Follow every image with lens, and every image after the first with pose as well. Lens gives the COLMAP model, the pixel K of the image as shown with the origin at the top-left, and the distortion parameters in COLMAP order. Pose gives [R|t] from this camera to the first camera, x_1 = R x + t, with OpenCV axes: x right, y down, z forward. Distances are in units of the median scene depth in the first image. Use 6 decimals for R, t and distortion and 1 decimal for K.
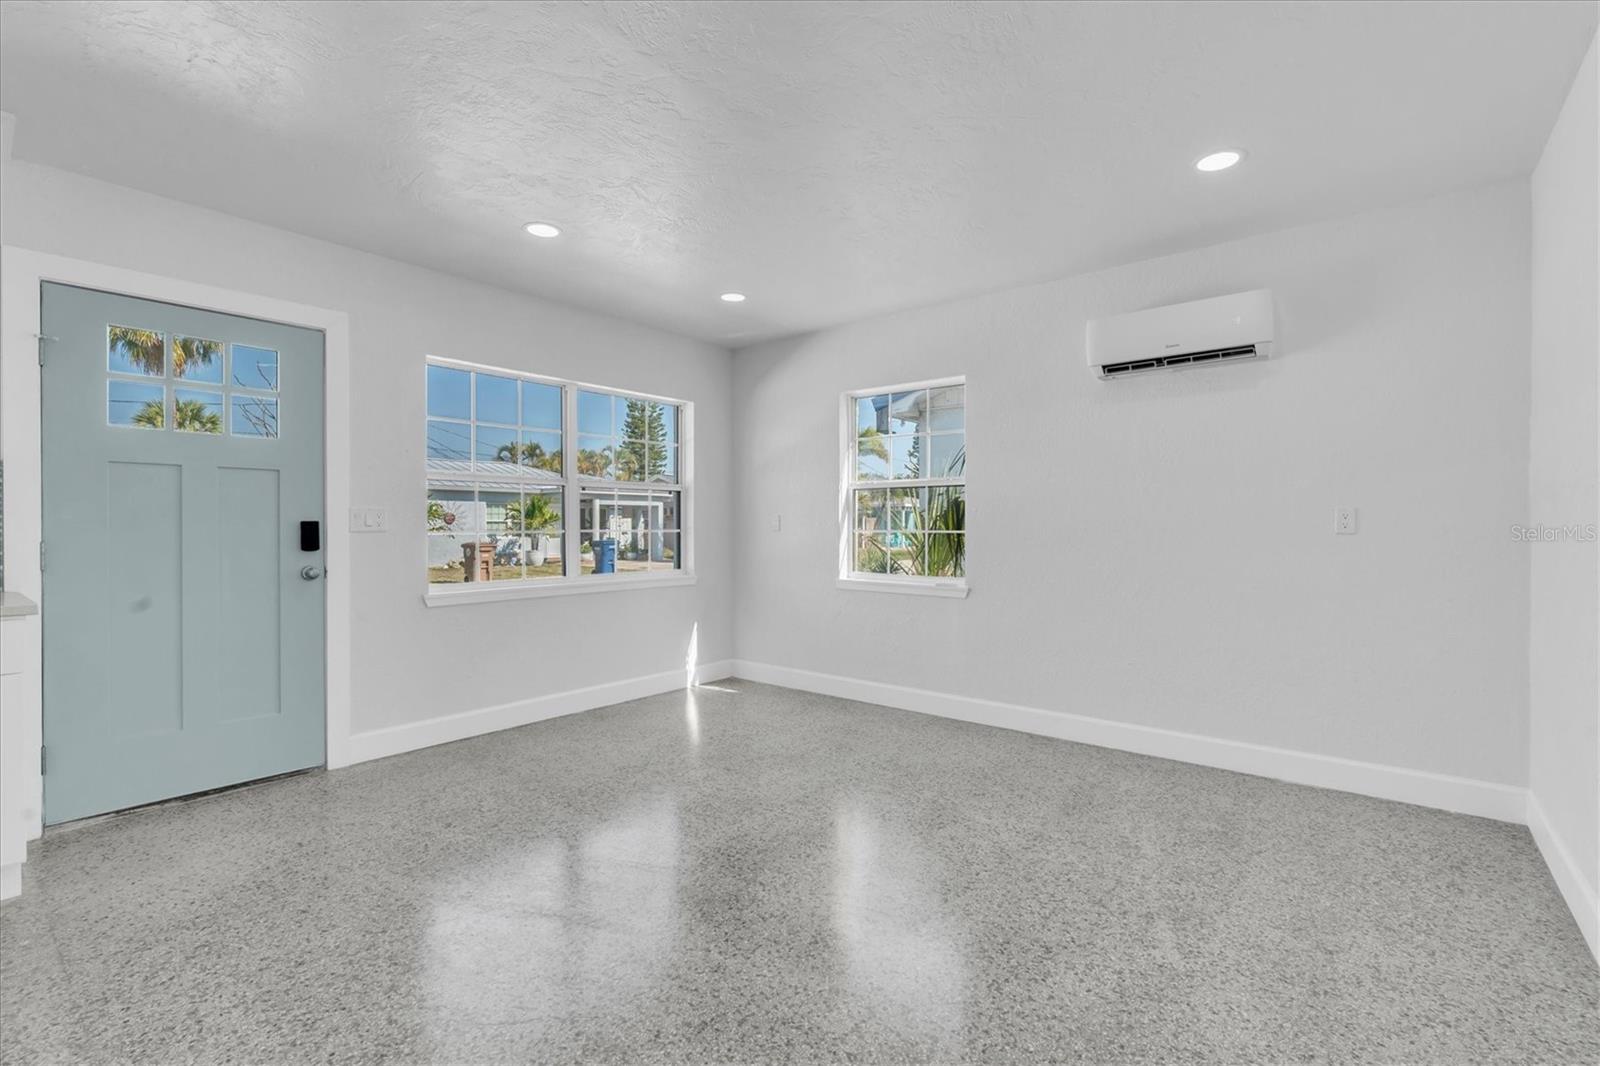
lens RADIAL K [[712.3, 0, 814.4], [0, 712.3, 536.0], [0, 0, 1]] dist [-0.009641, 0.002866]
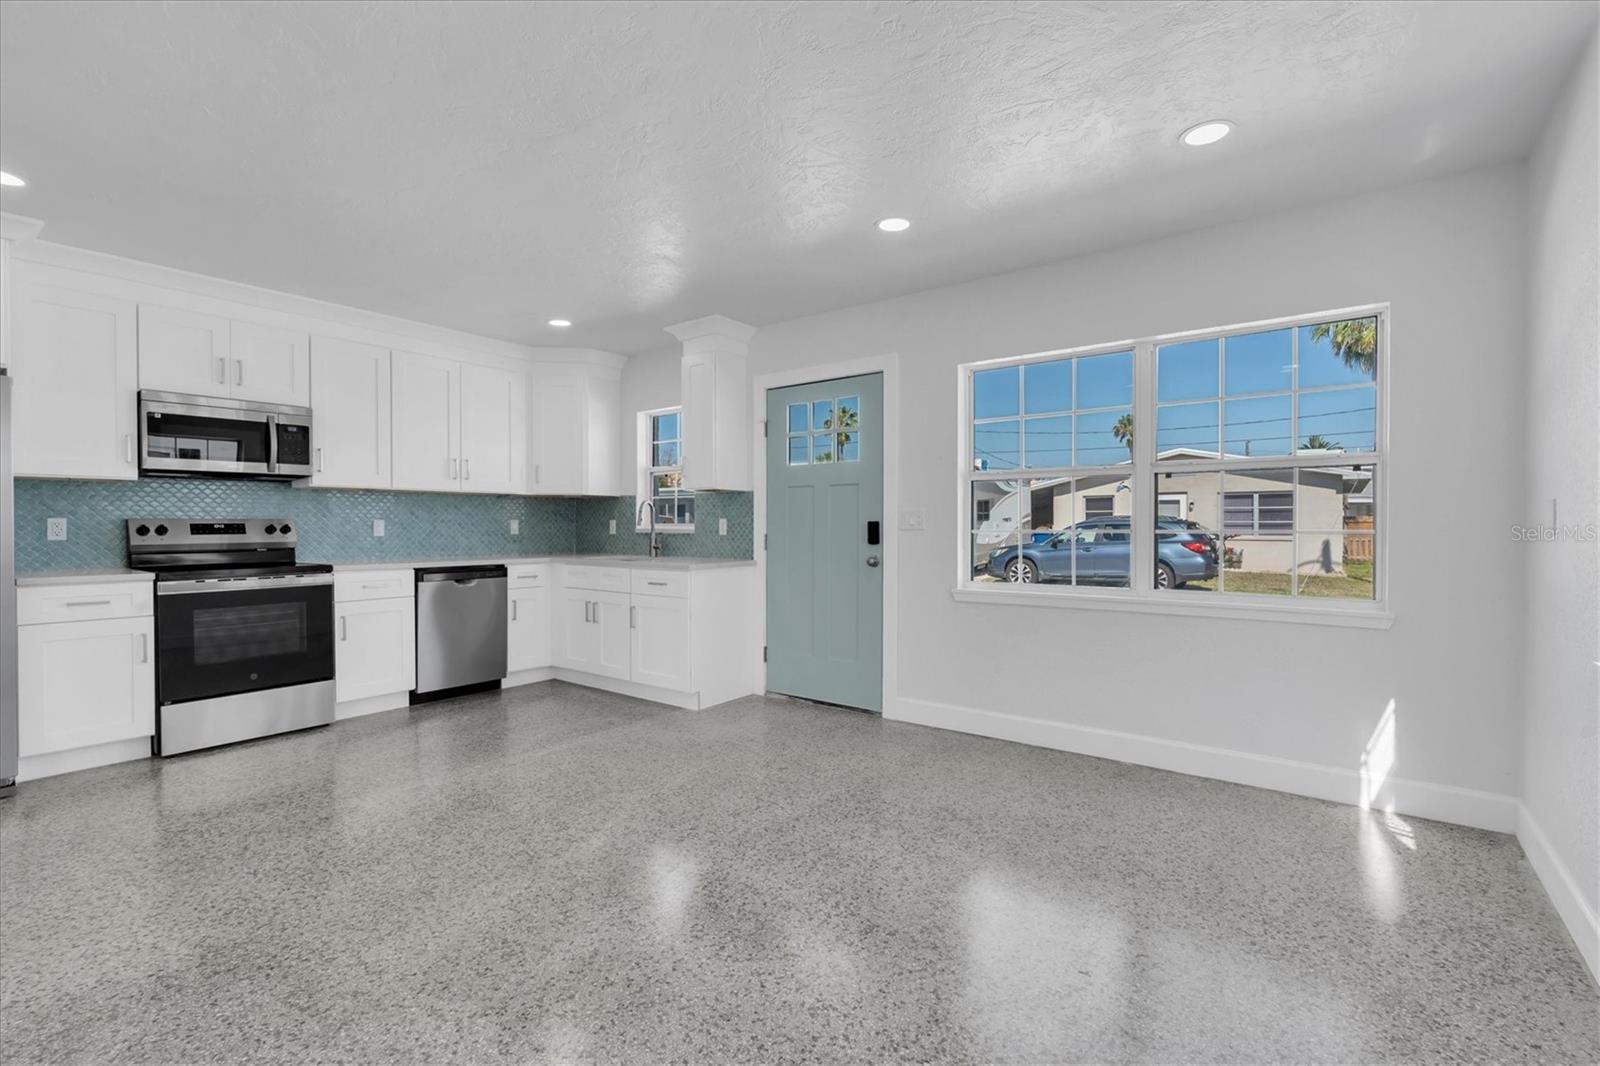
lens RADIAL K [[712.3, 0, 772.7], [0, 712.3, 518.0], [0, 0, 1]] dist [-0.009641, 0.002866]
pose [[0.003042, -0.013037, -0.999910, 0.591810], [-0.012284, 0.999839, -0.013073, -0.006518], [0.999920, 0.012323, 0.002881, 0.805815]]
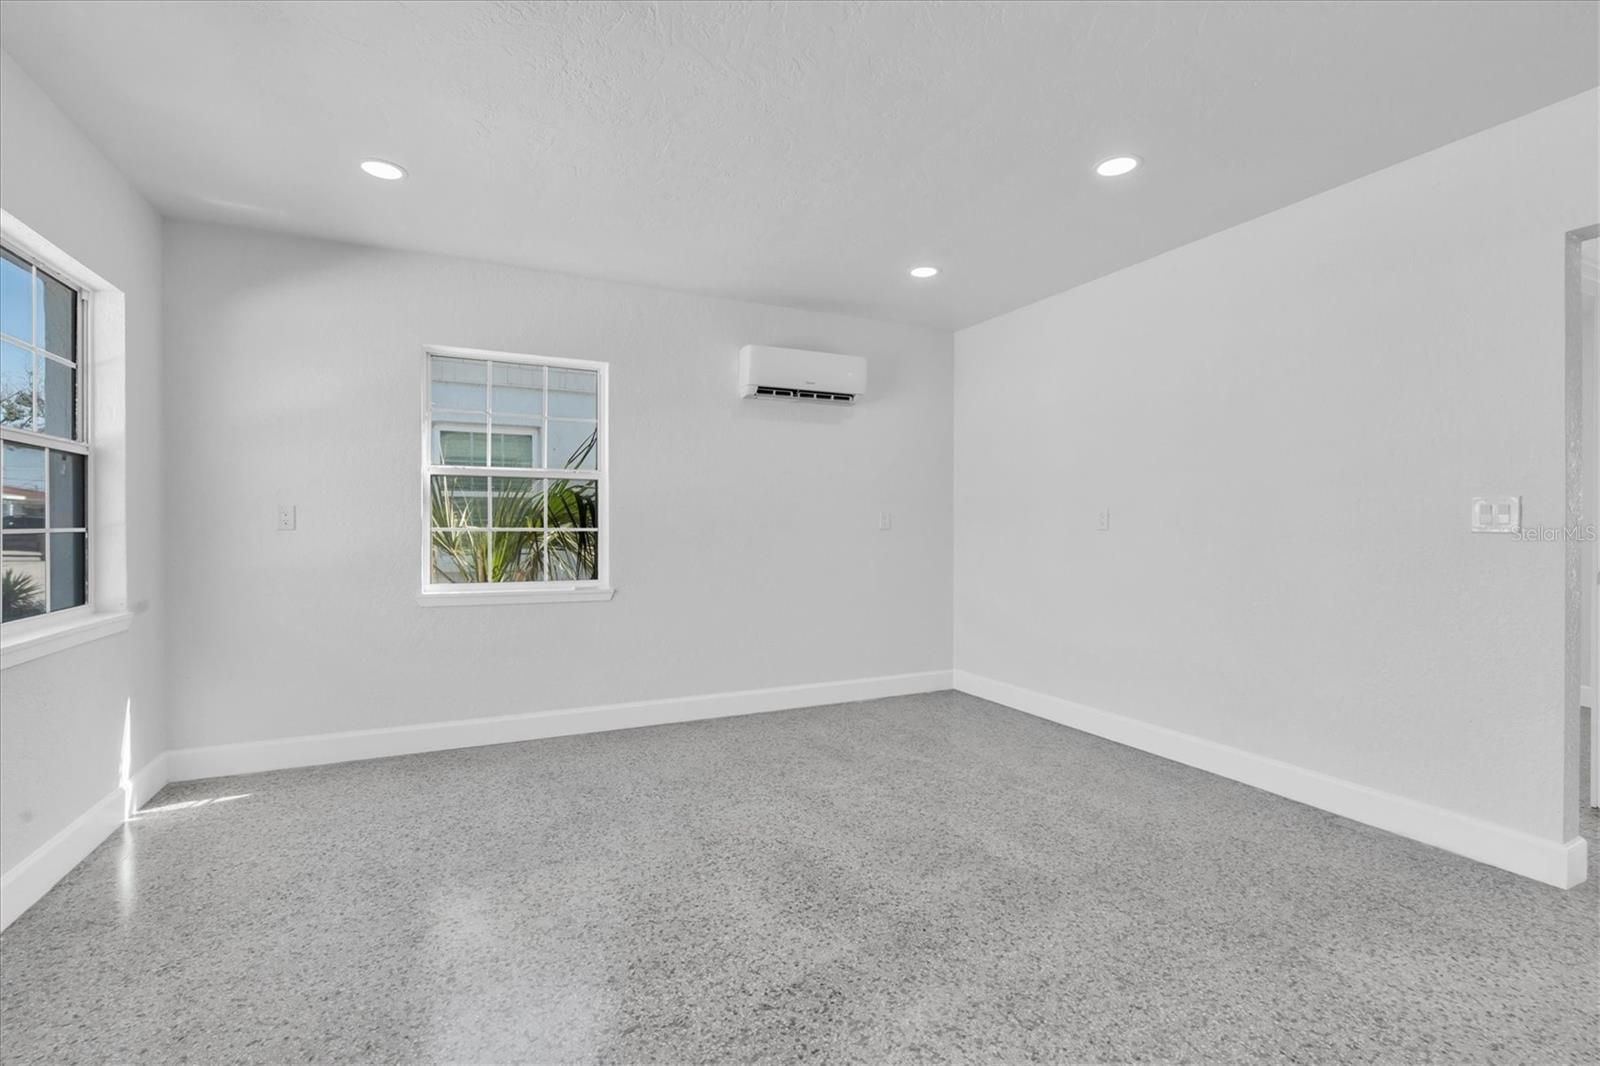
lens RADIAL K [[712.3, 0, 783.9], [0, 712.3, 527.9], [0, 0, 1]] dist [-0.009641, 0.002866]
pose [[0.436398, -0.004418, 0.899743, -0.673575], [0.008988, 0.999959, 0.000551, -0.007659], [-0.899709, 0.007847, 0.436420, 0.484175]]
